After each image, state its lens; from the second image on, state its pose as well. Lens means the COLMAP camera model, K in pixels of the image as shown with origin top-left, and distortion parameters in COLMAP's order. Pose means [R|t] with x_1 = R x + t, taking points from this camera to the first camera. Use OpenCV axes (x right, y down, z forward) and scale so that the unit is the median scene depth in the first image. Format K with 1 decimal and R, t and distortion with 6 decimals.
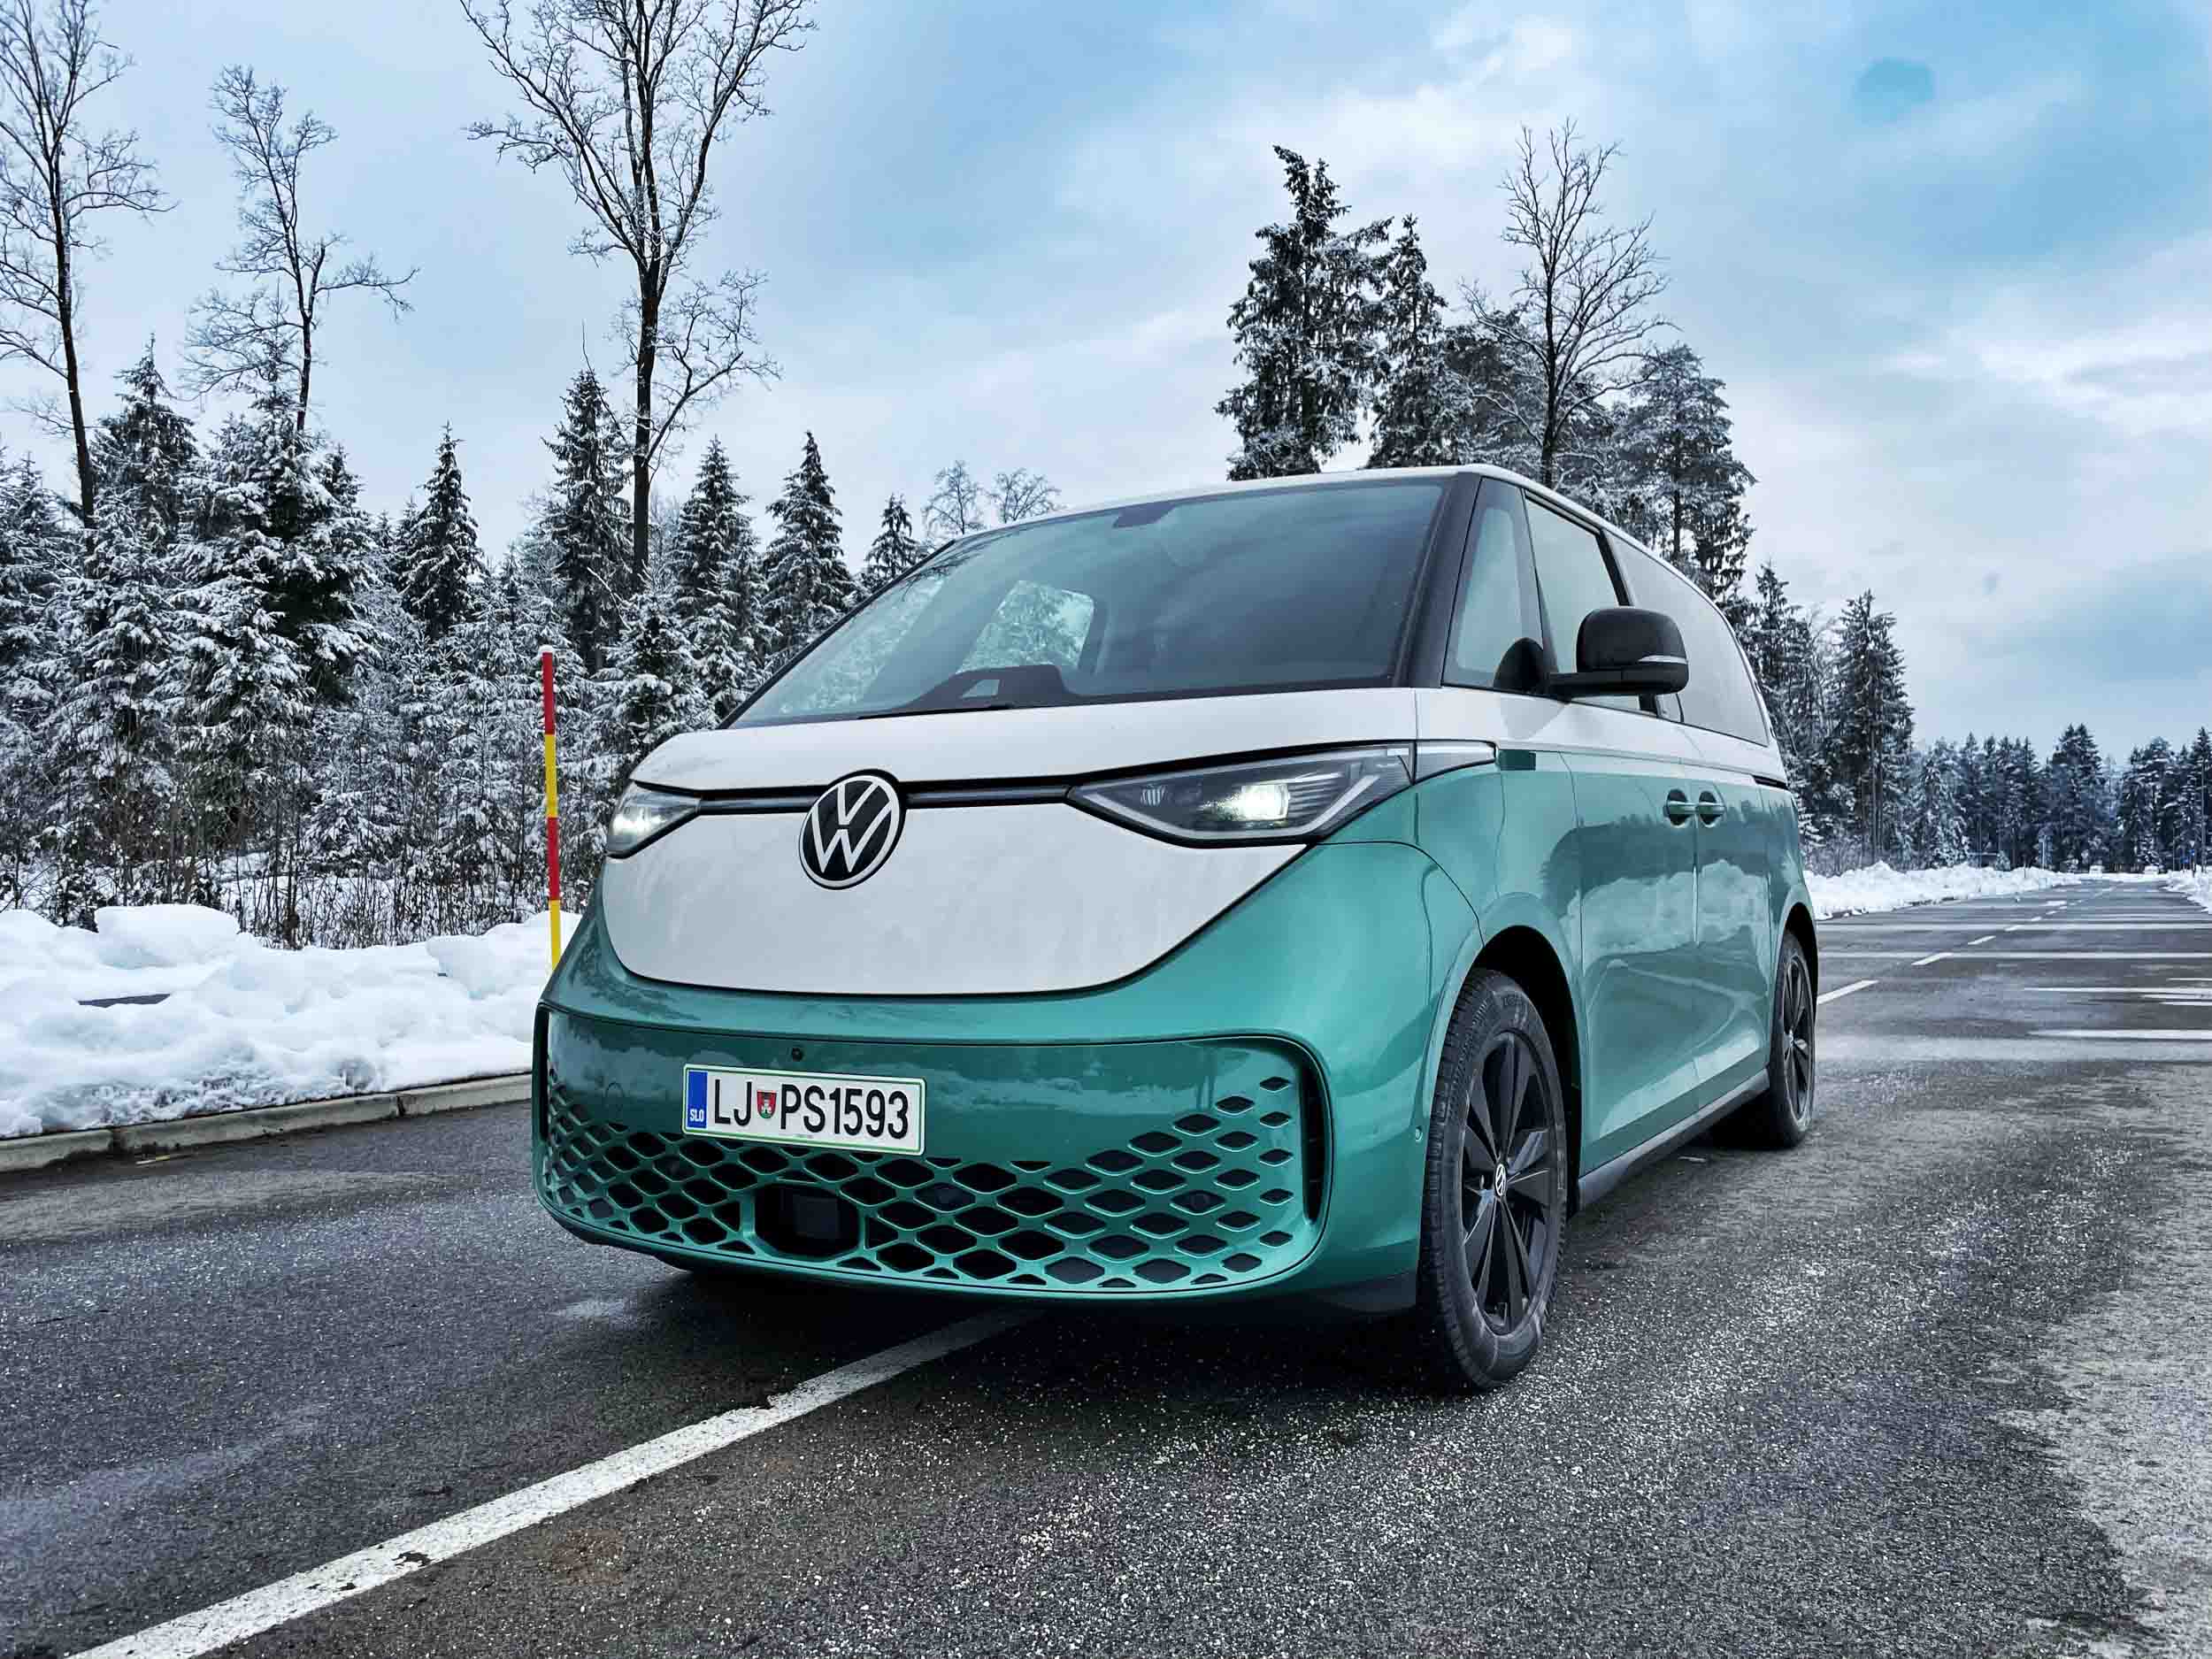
lens RADIAL K [[1682.1, 0, 1117.7], [0, 1682.1, 795.1], [0, 0, 1]] dist [0.075953, -0.100972]
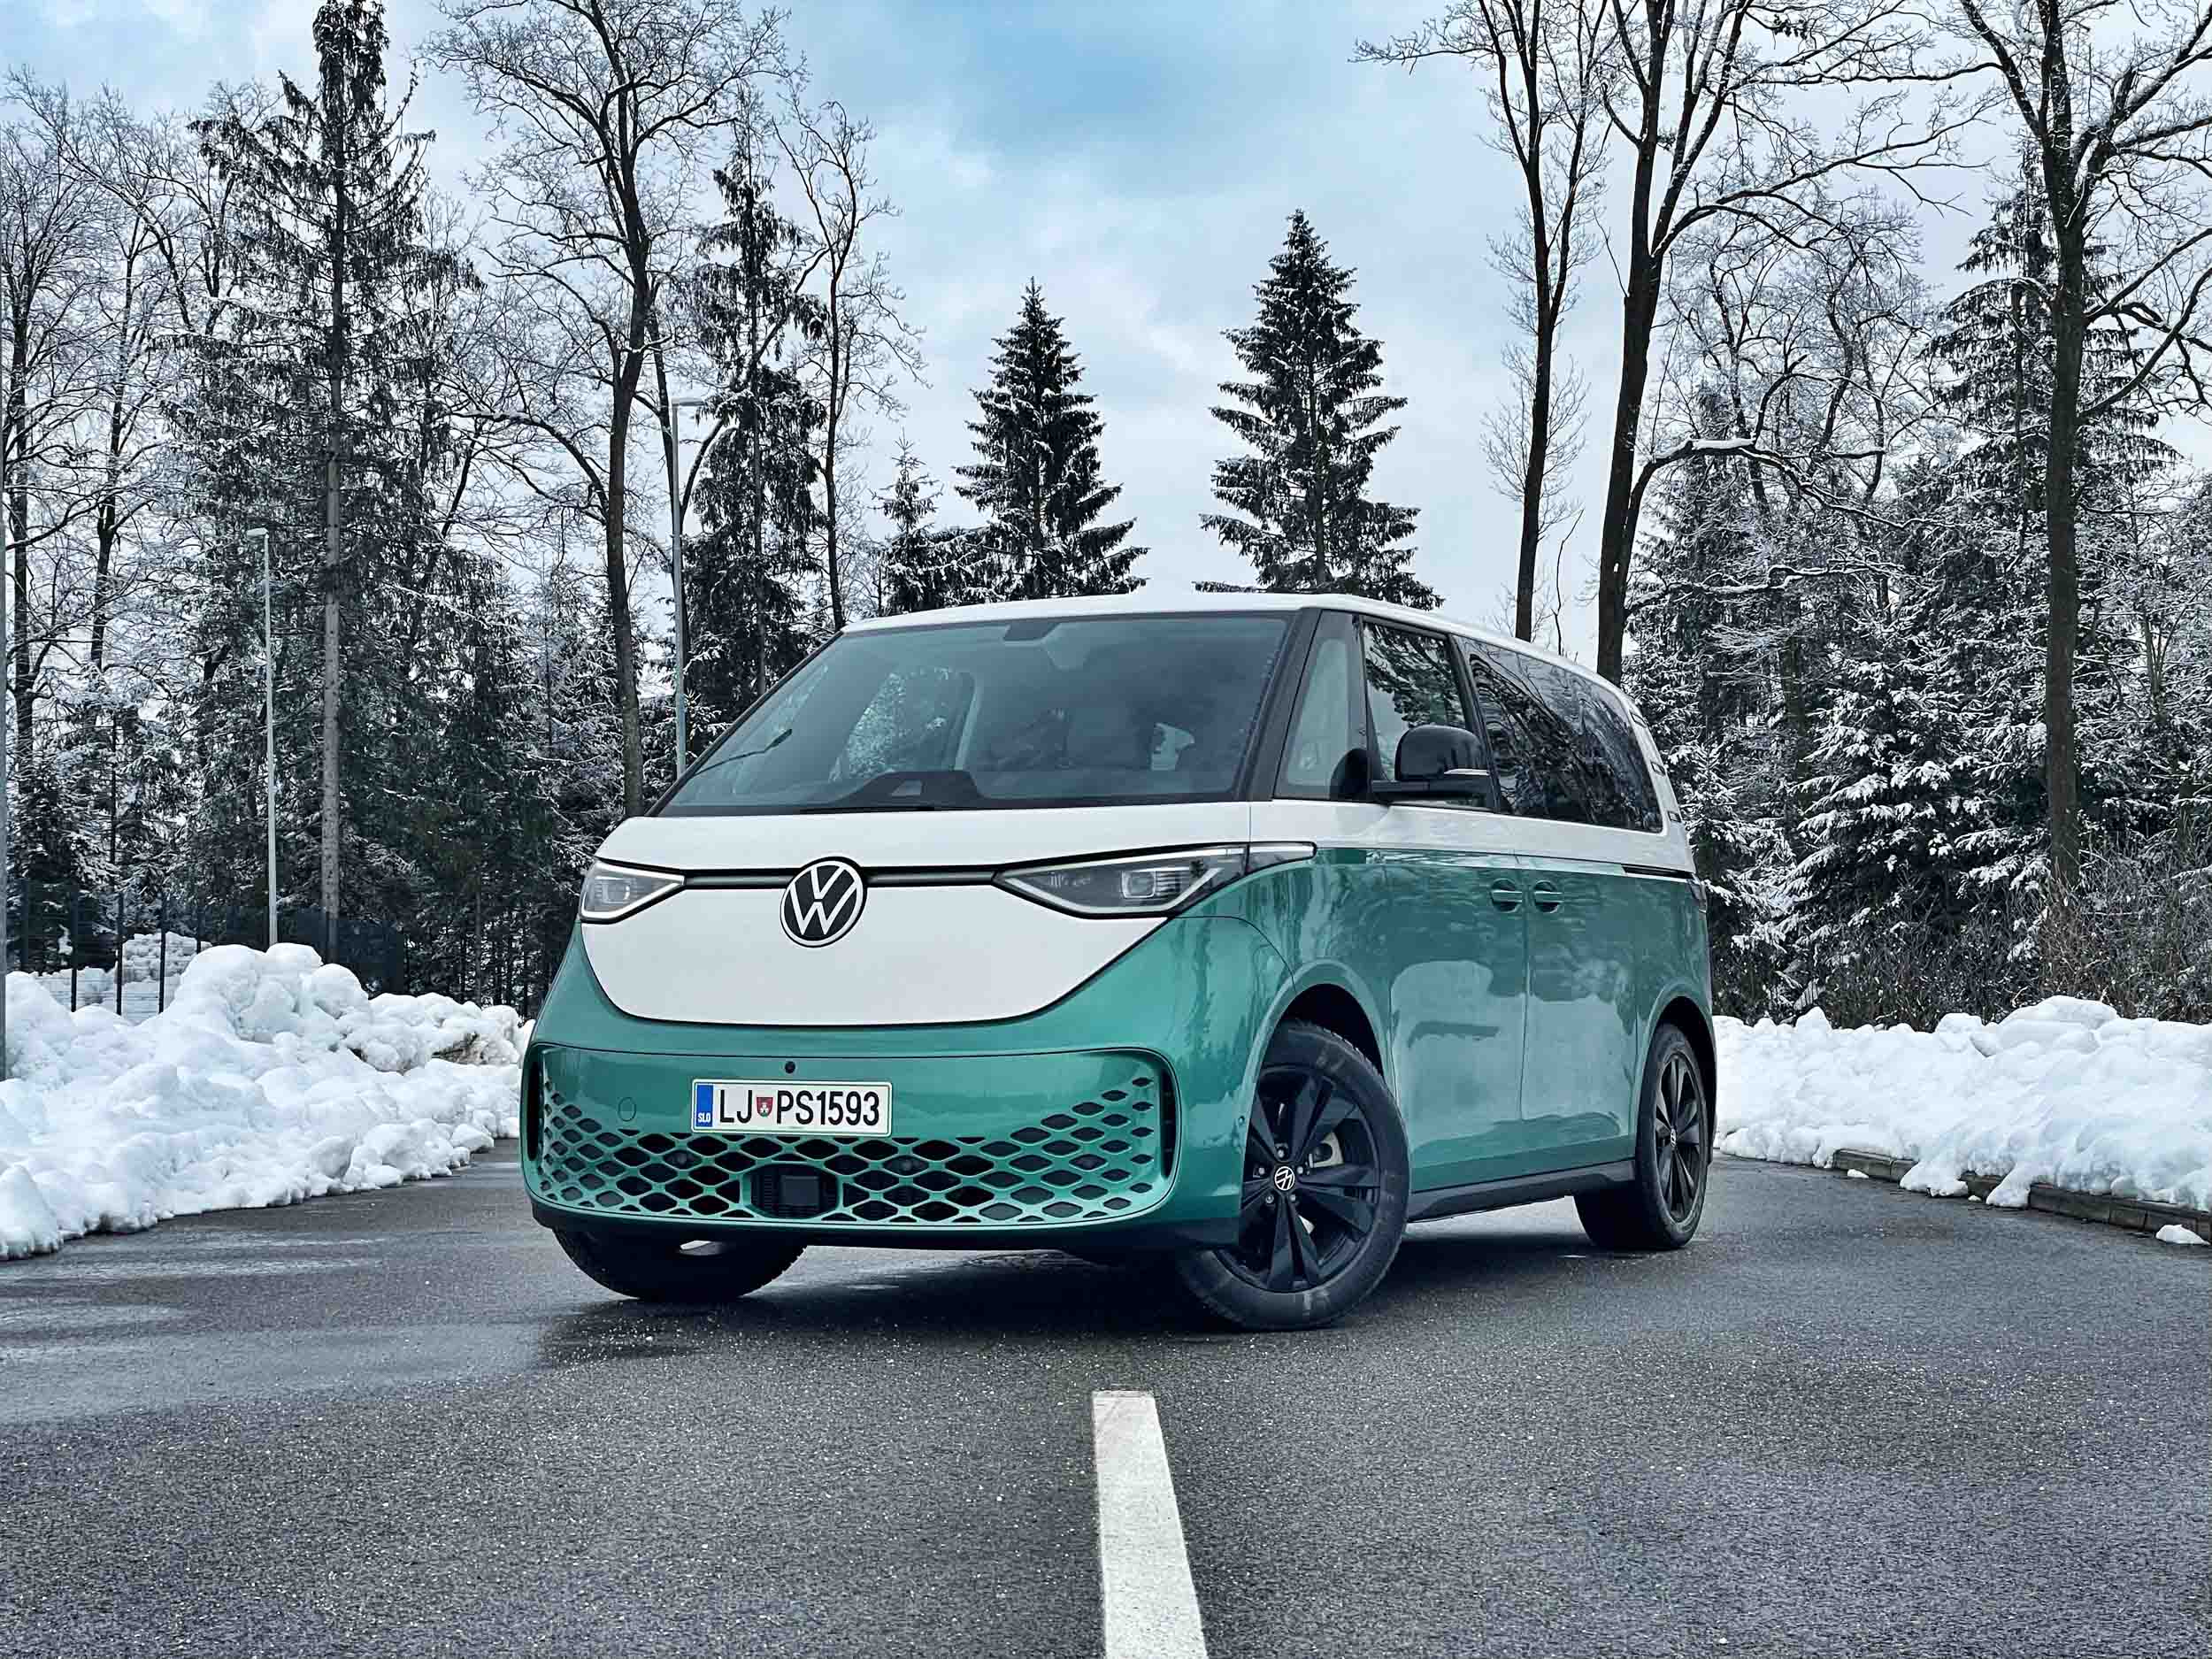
lens RADIAL K [[3286.4, 0, 1077.1], [0, 3286.4, 743.3], [0, 0, 1]] dist [0.109803, 0.000000]
pose [[0.996836, 0.019109, 0.077157, -0.157968], [-0.016564, 0.999301, -0.033502, -0.020638], [-0.077744, 0.032118, 0.996456, -1.546085]]
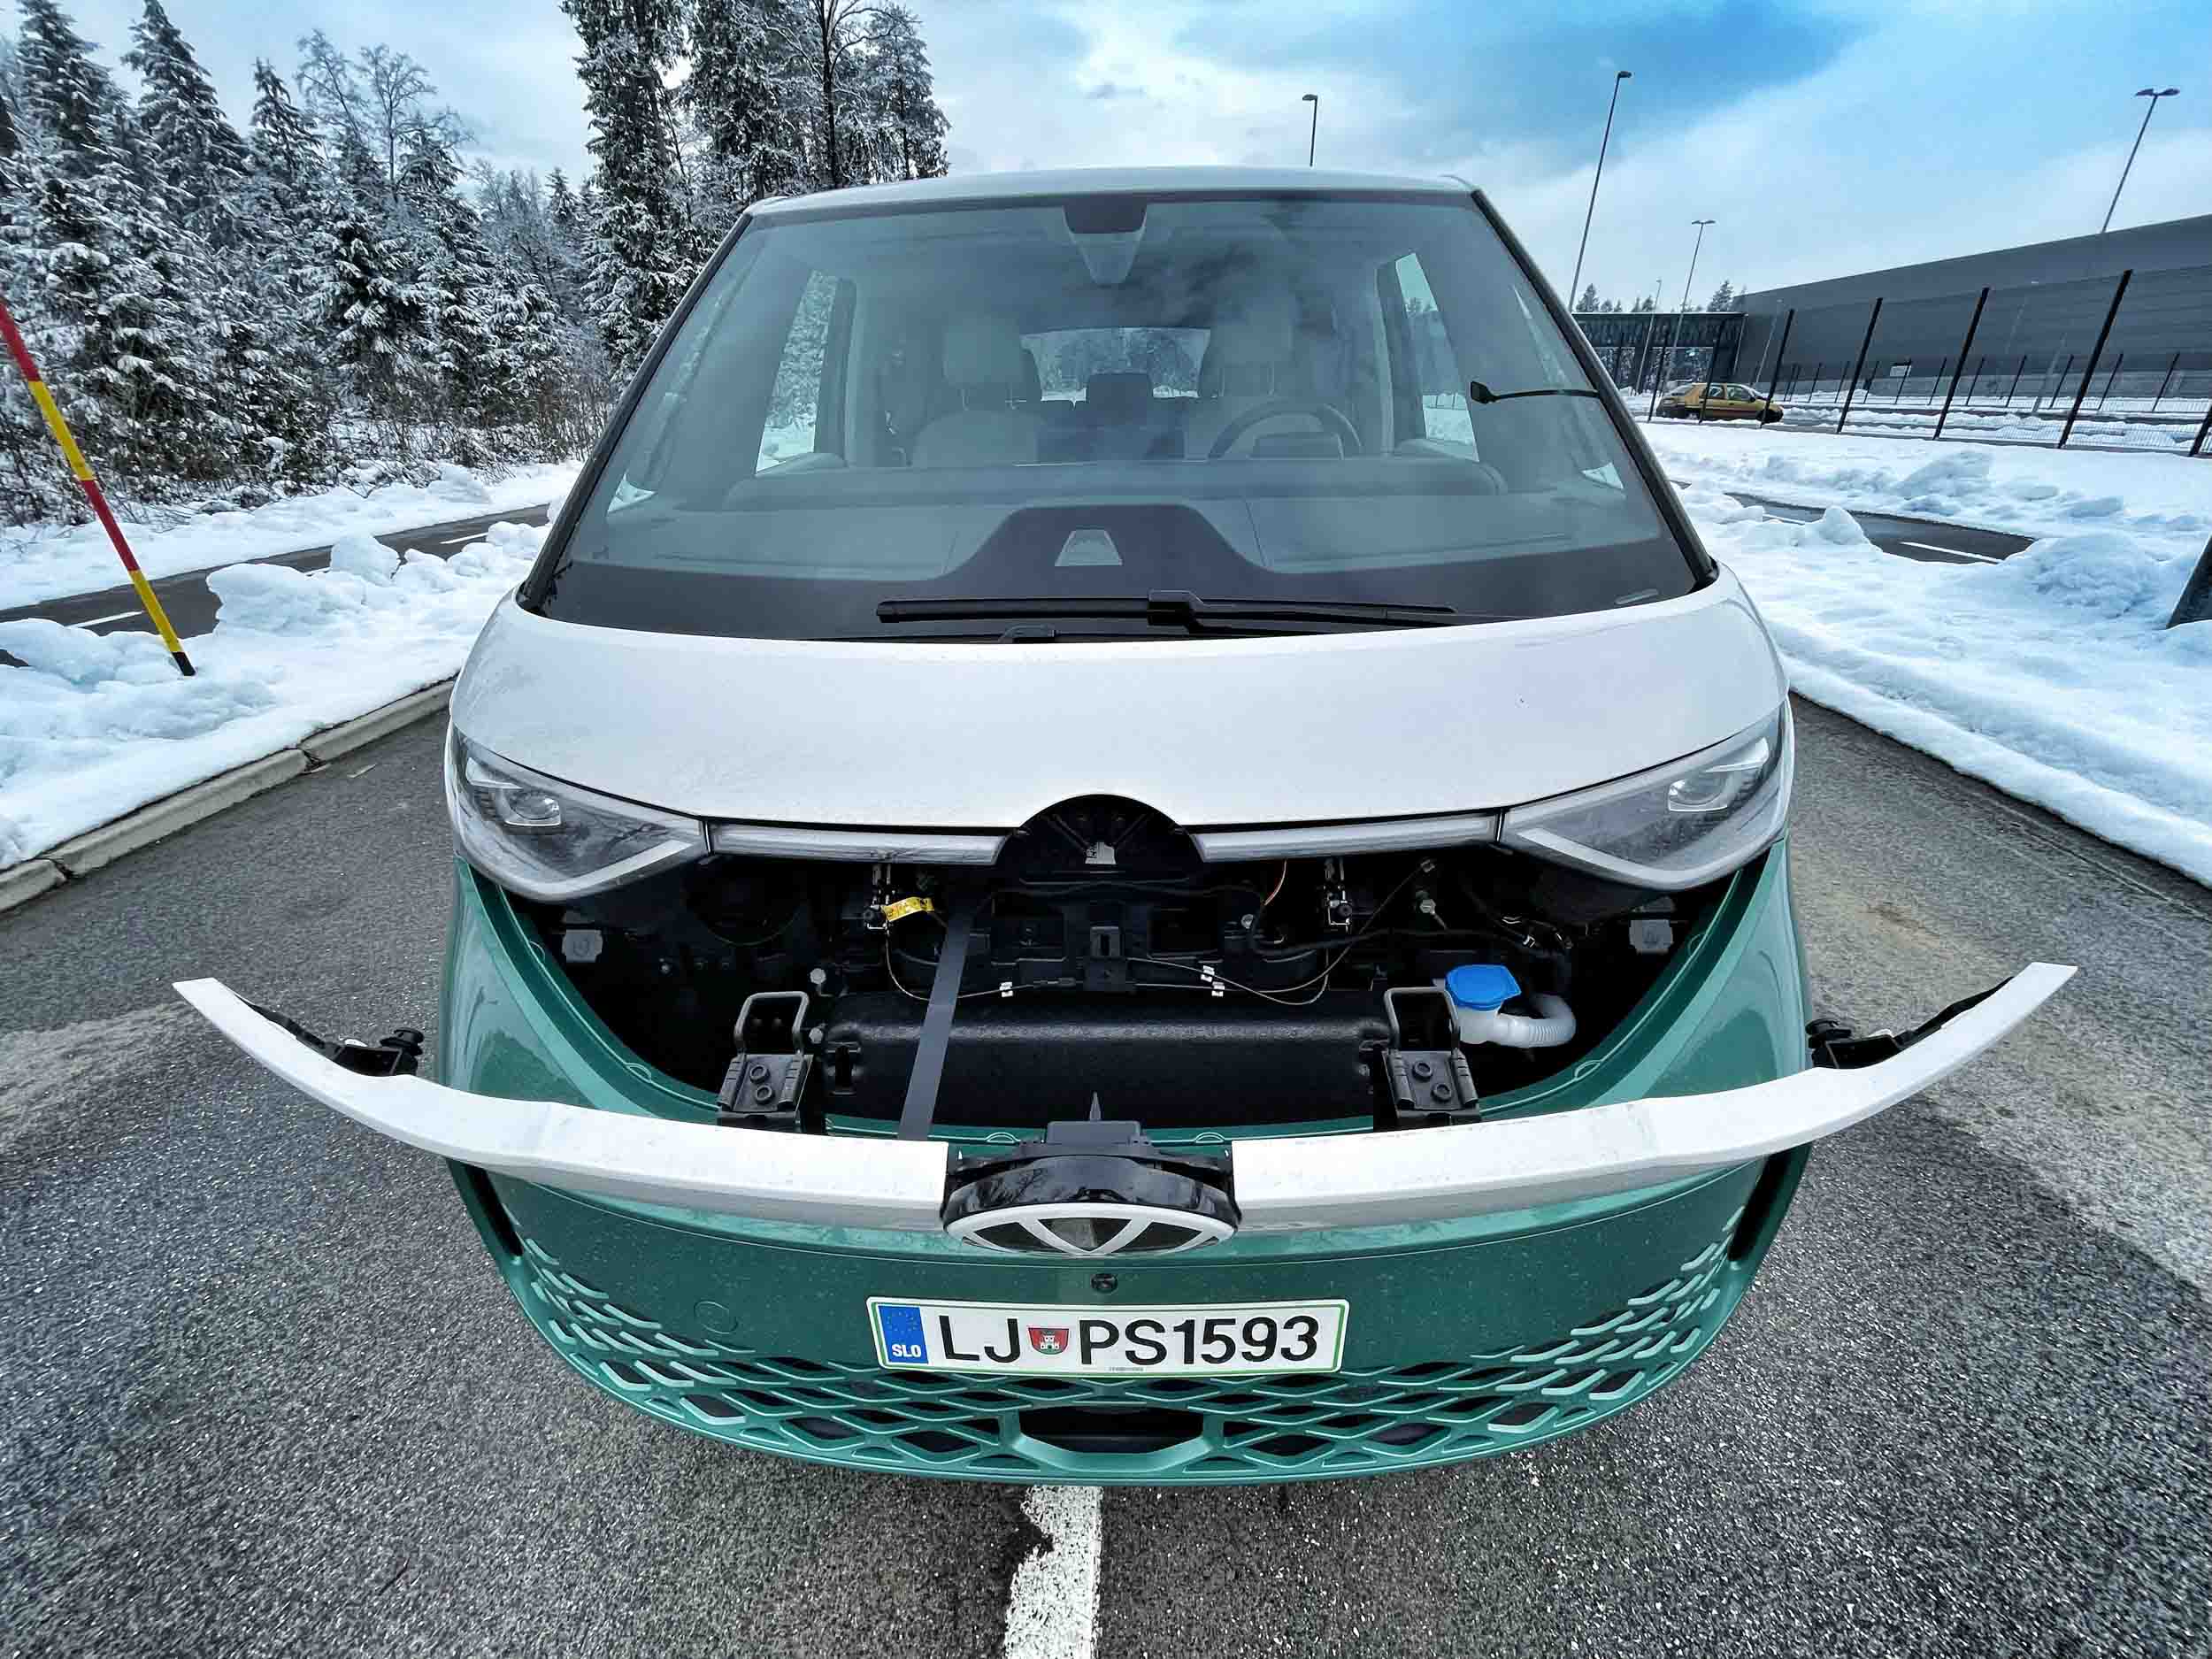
lens RADIAL K [[886.0, 0, 1101.8], [0, 886.0, 816.4], [0, 0, 1]] dist [-0.001152, -0.001052]
pose [[0.871203, -0.226553, 0.435523, -0.276738], [-0.005825, 0.882317, 0.470620, -0.148372], [-0.490889, -0.412542, 0.767357, 0.764950]]
